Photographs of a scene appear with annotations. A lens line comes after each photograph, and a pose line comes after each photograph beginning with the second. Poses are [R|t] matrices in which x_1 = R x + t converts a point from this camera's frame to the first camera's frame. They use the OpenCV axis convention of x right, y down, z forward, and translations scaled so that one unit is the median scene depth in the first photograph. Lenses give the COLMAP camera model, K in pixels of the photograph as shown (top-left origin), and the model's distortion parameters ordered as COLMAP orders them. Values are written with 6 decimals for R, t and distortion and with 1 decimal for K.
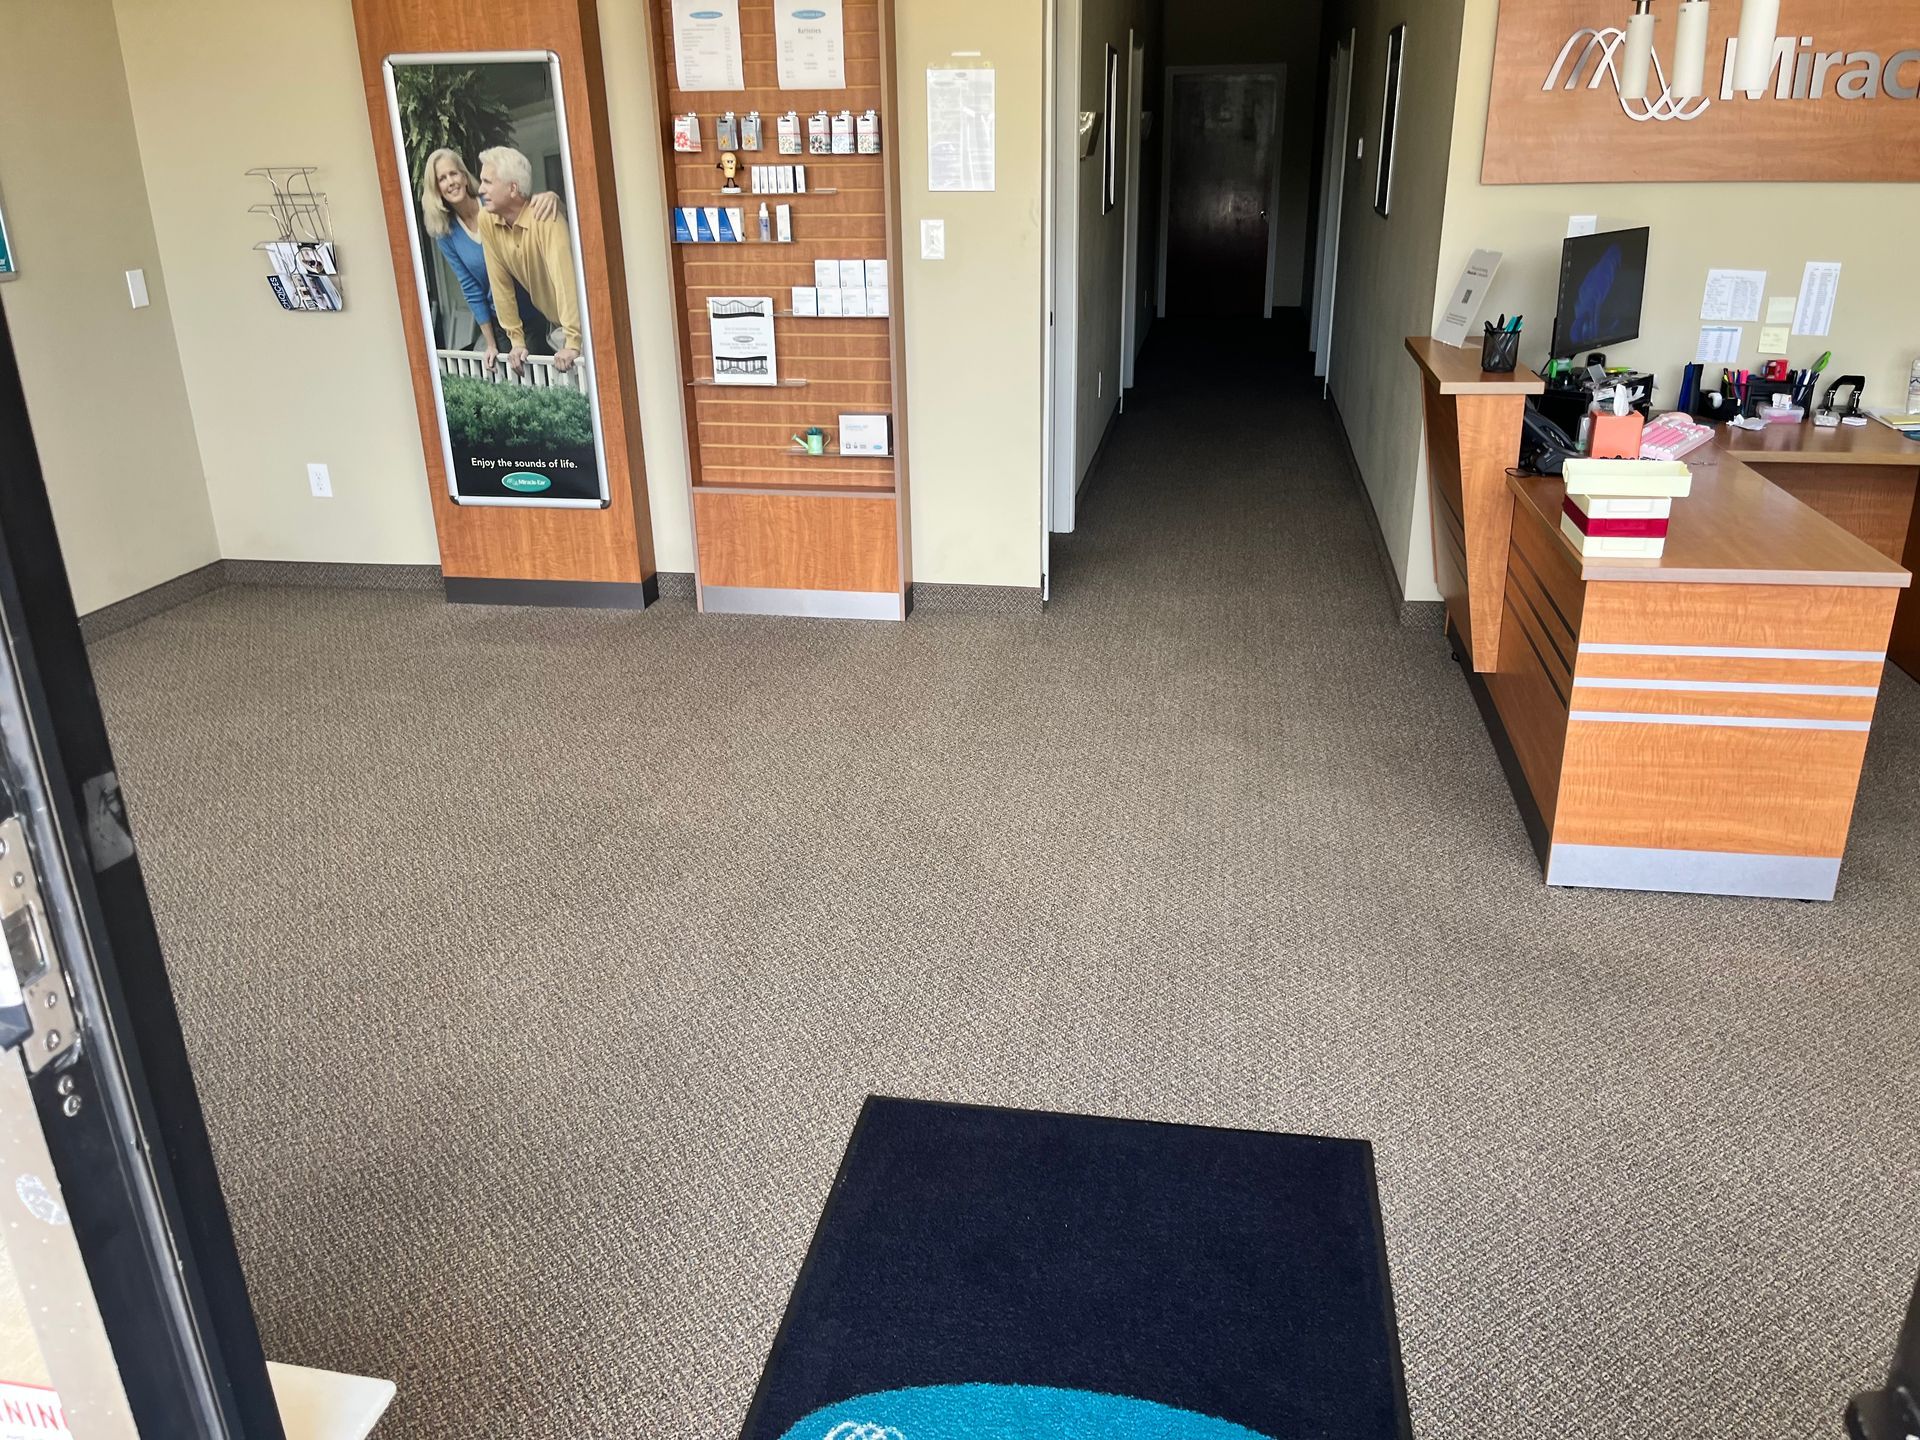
lens RADIAL K [[1478.9, 0, 978.0], [0, 1478.9, 699.3], [0, 0, 1]] dist [0.044724, -0.050992]
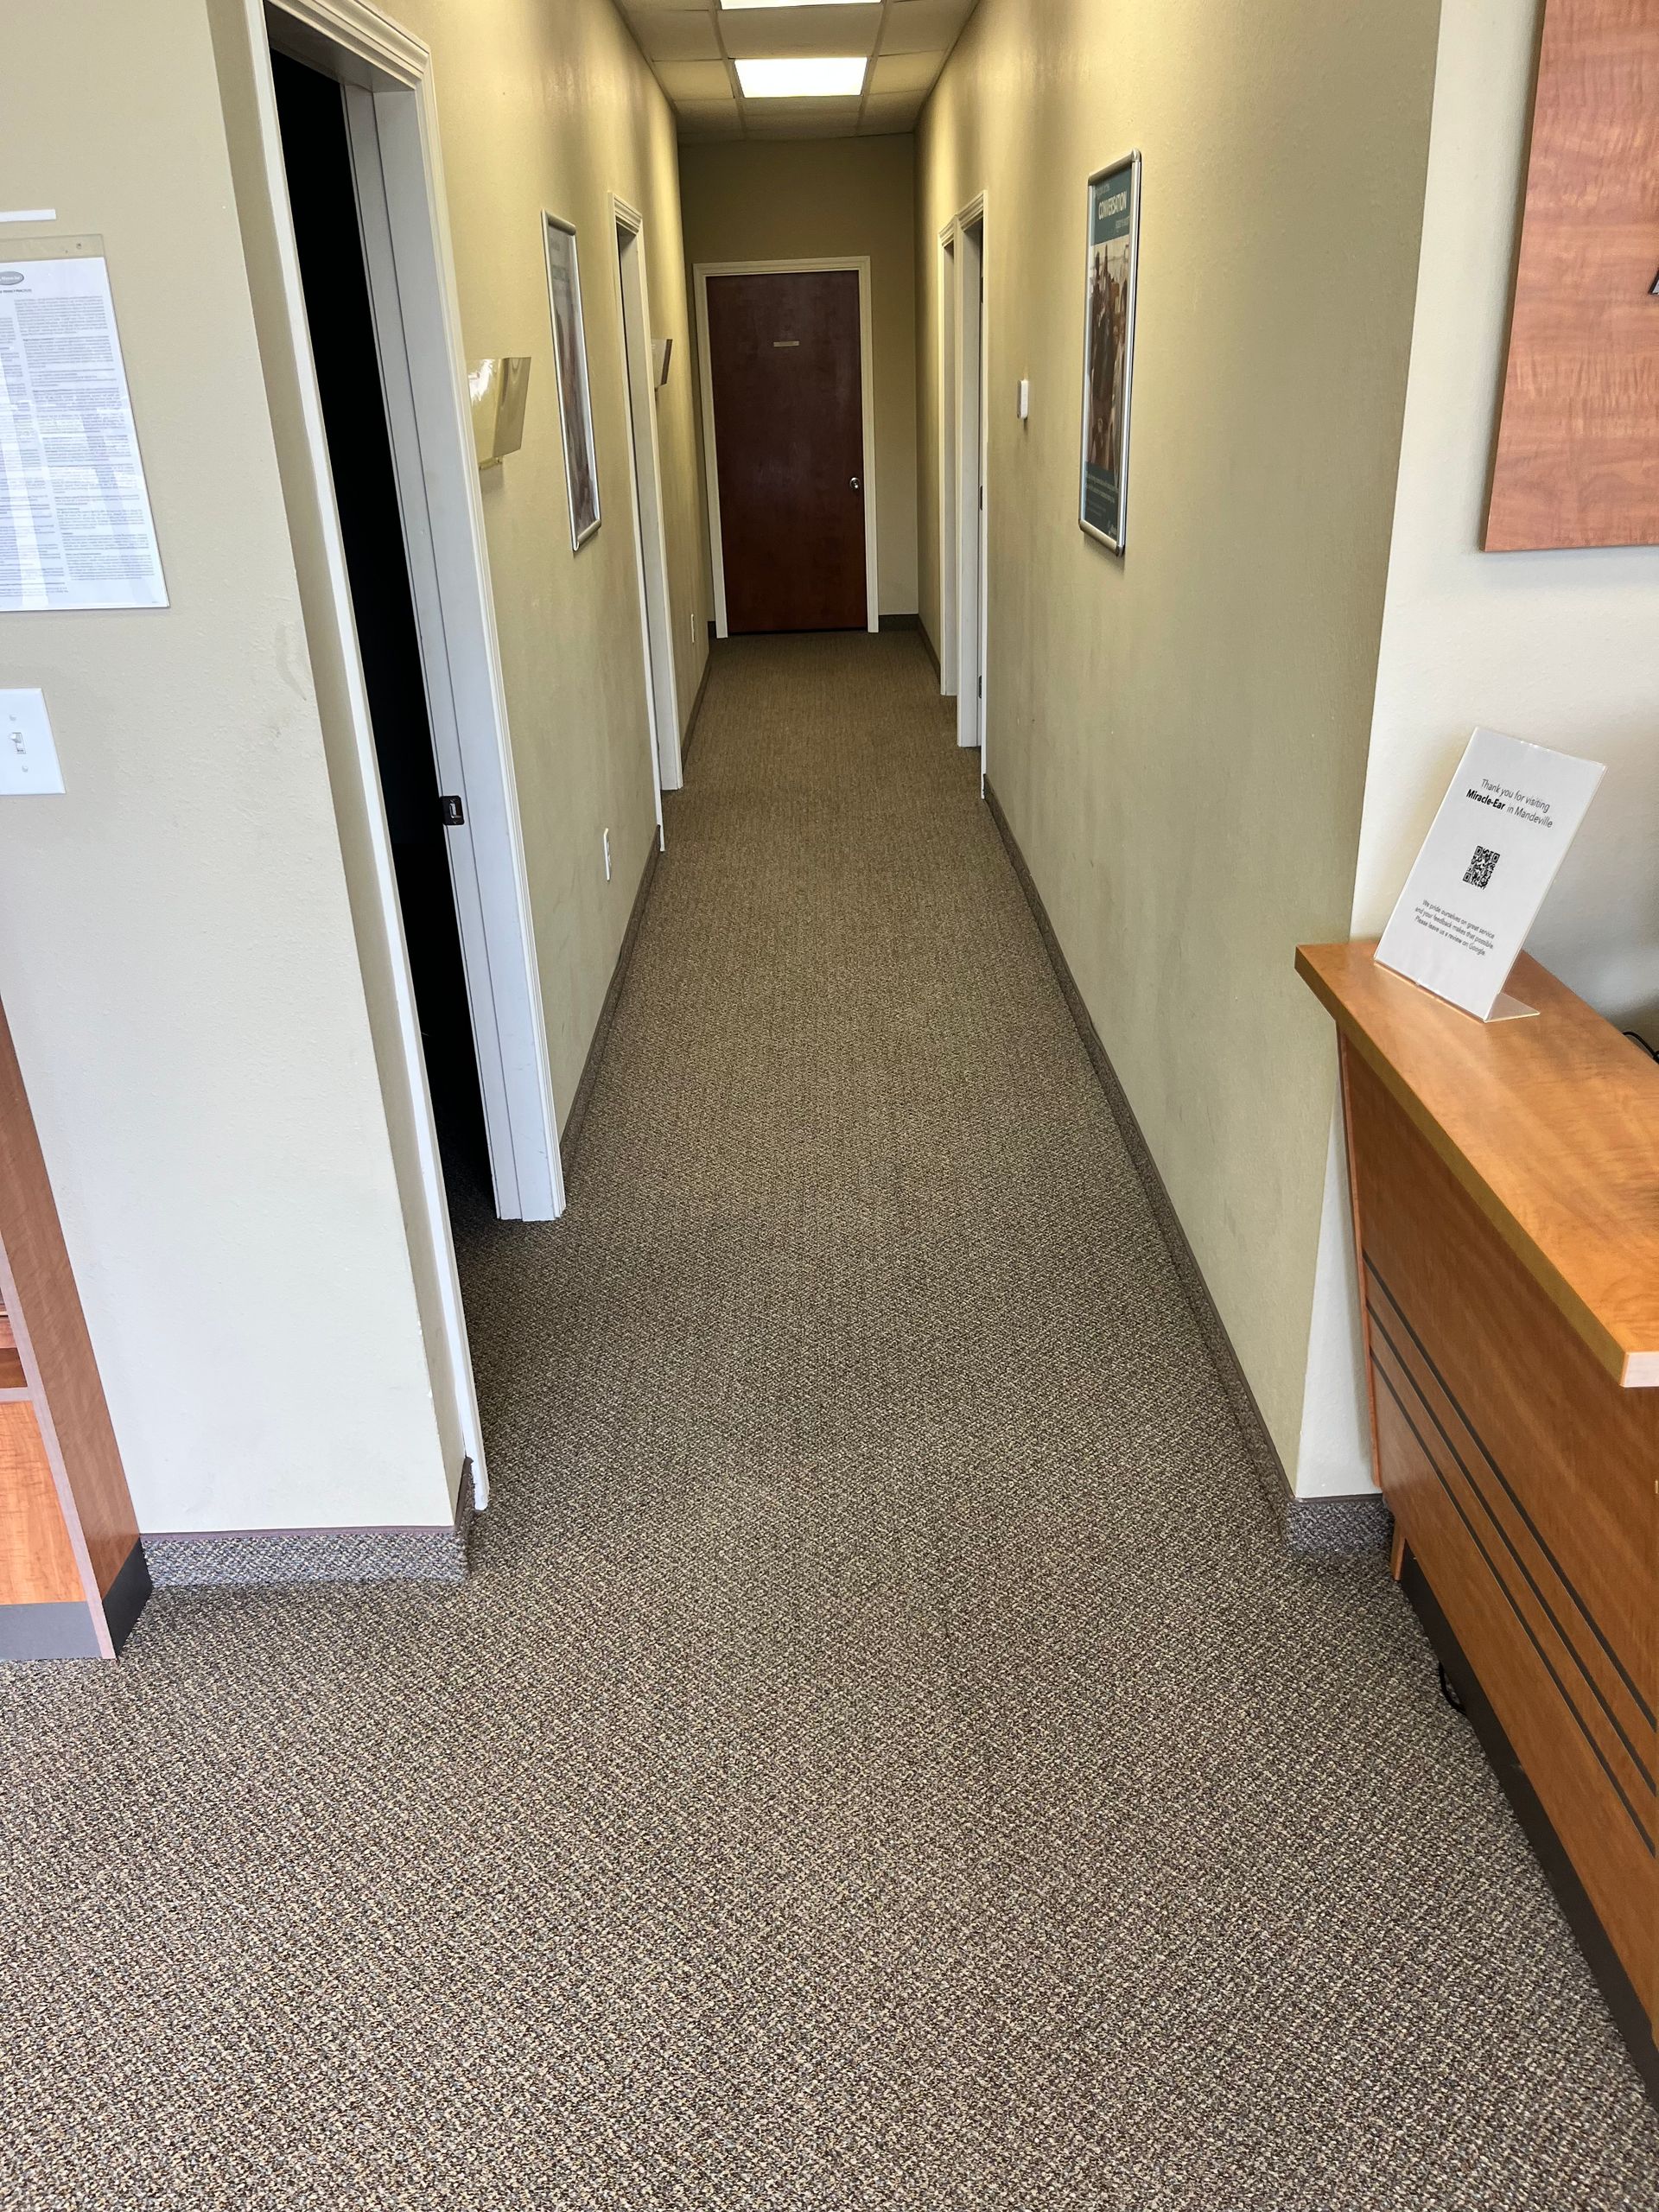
lens RADIAL K [[1703.8, 0, 831.5], [0, 1703.8, 1107.0], [0, 0, 1]] dist [0.044724, -0.050992]
pose [[0.983909, -0.093470, 0.152273, 0.091007], [0.084965, 0.994488, 0.061445, -0.228817], [-0.157177, -0.047518, 0.986427, 0.549037]]
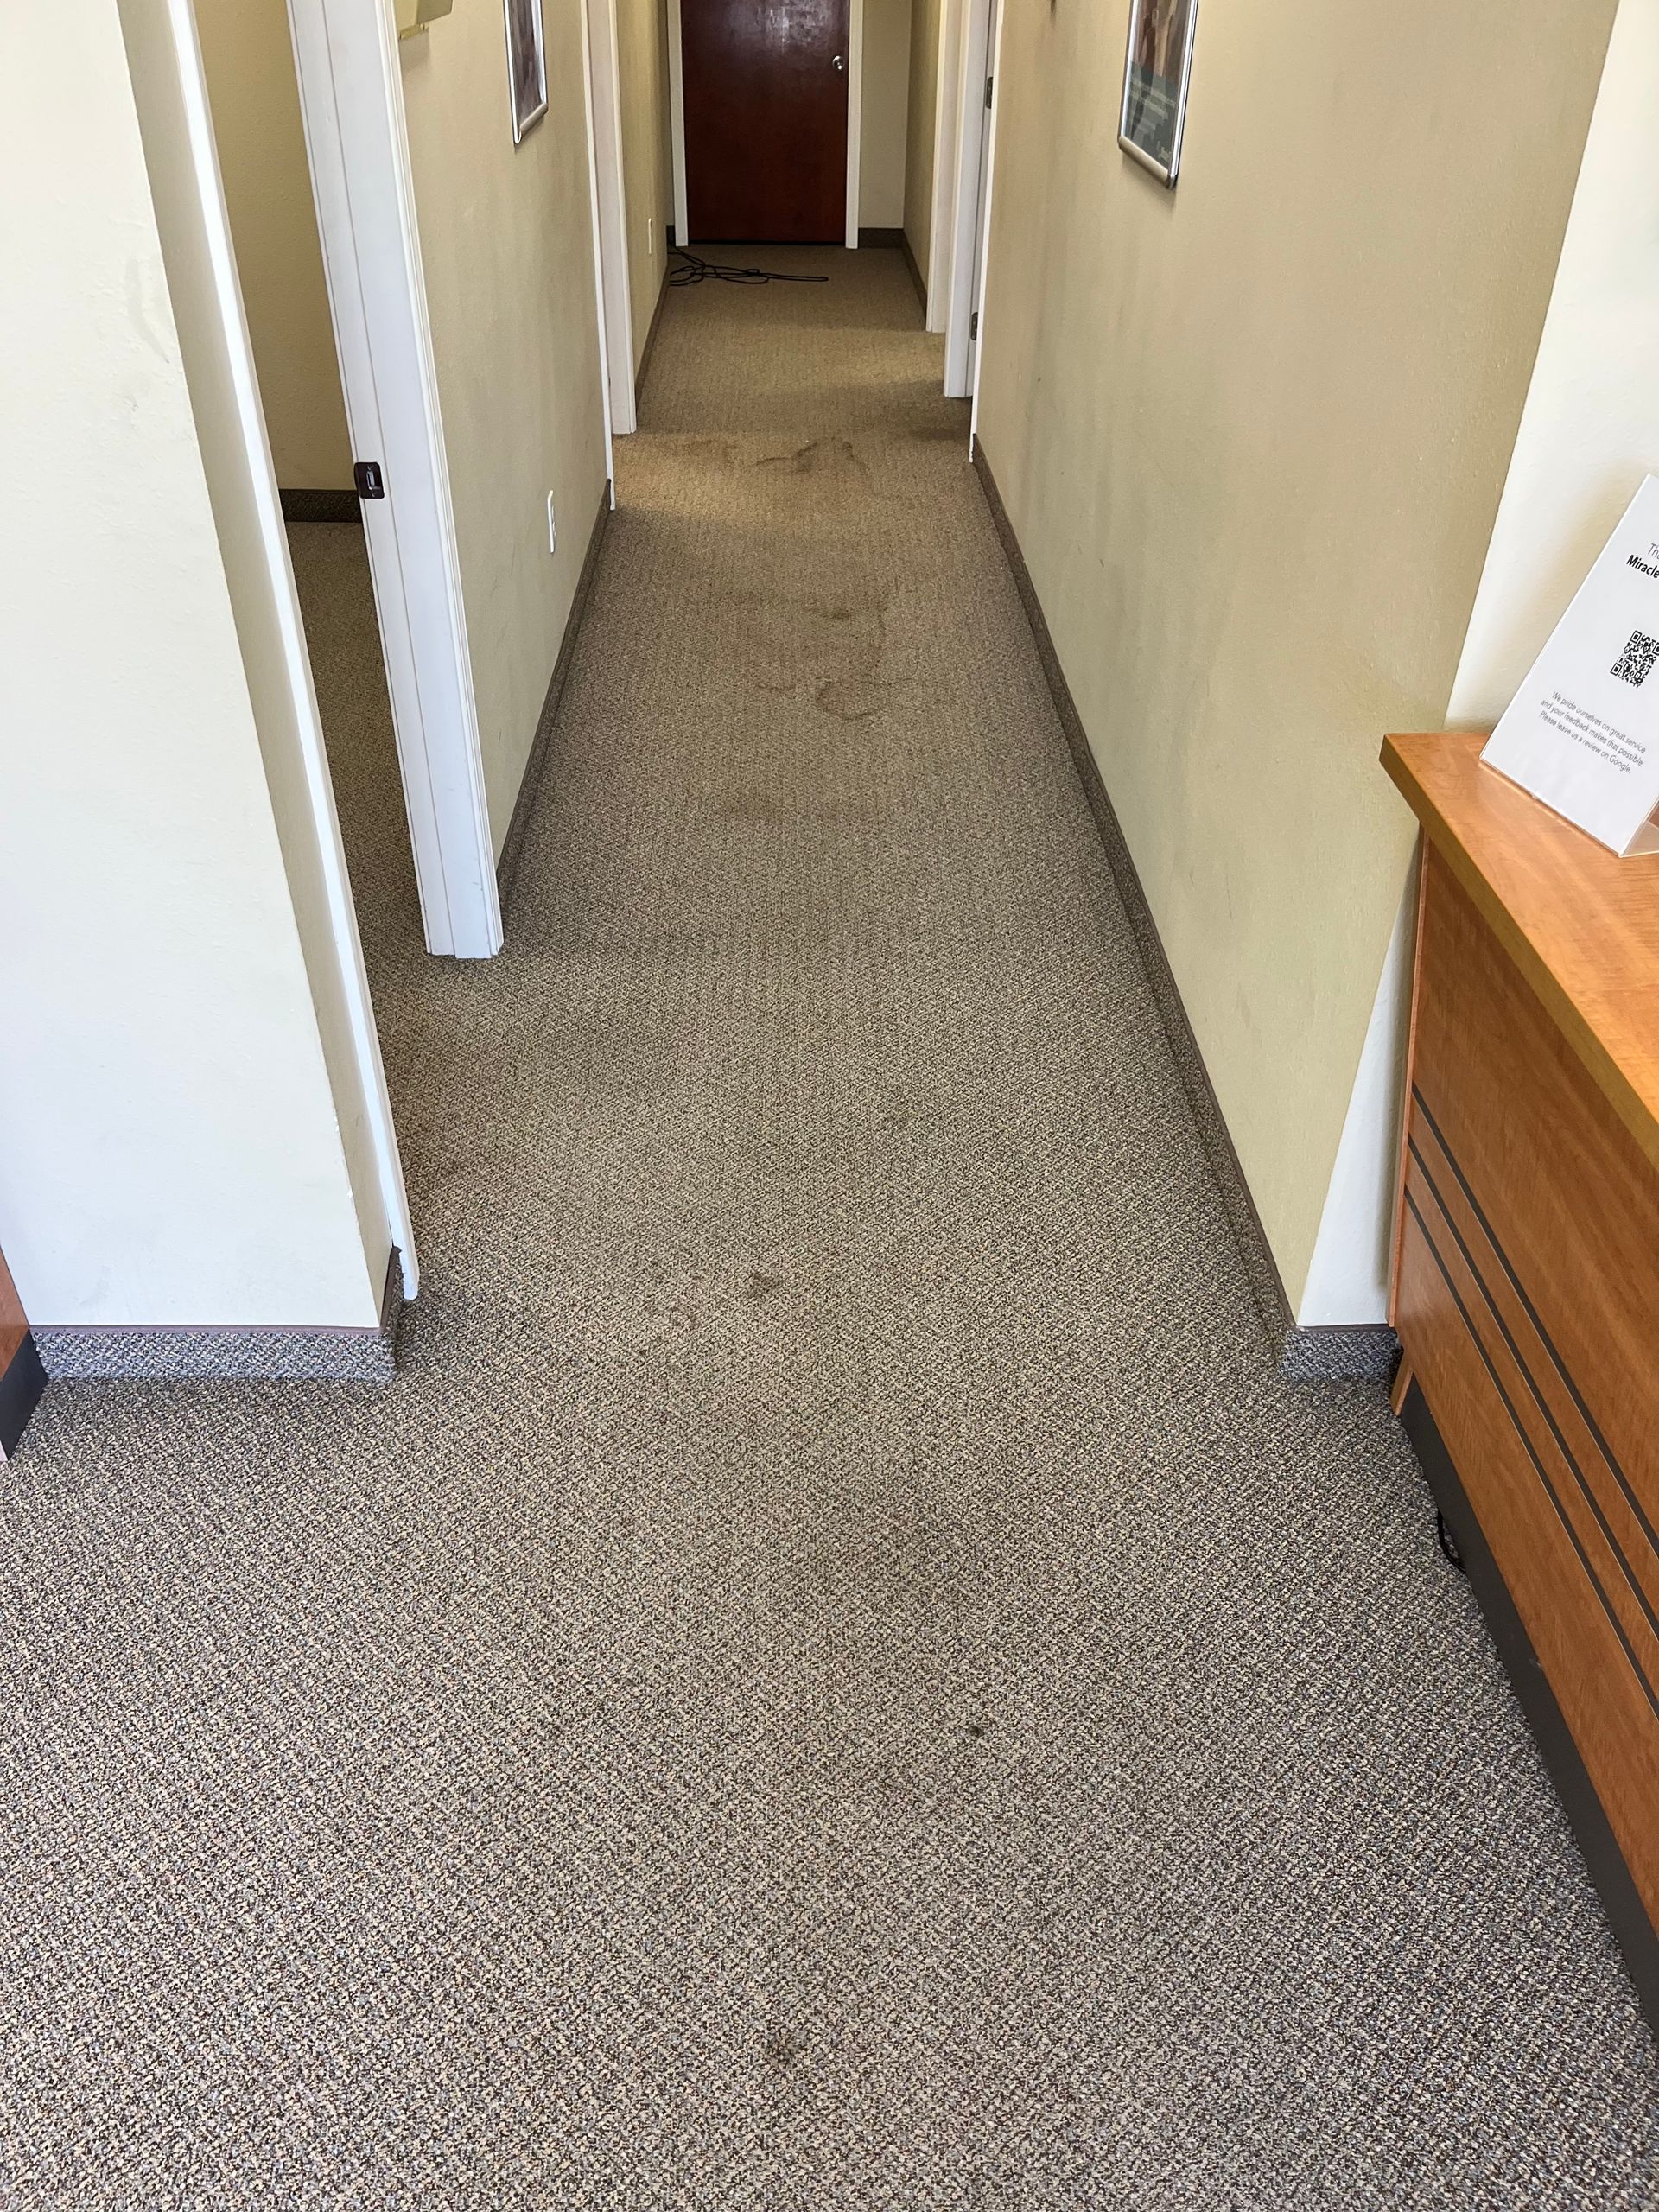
lens RADIAL K [[1703.8, 0, 819.0], [0, 1703.8, 1121.5], [0, 0, 1]] dist [0.044724, -0.050992]
pose [[0.983049, -0.087675, 0.161018, 0.093719], [0.042422, 0.963188, 0.265460, -0.254709], [-0.178365, -0.254129, 0.950581, 0.615637]]
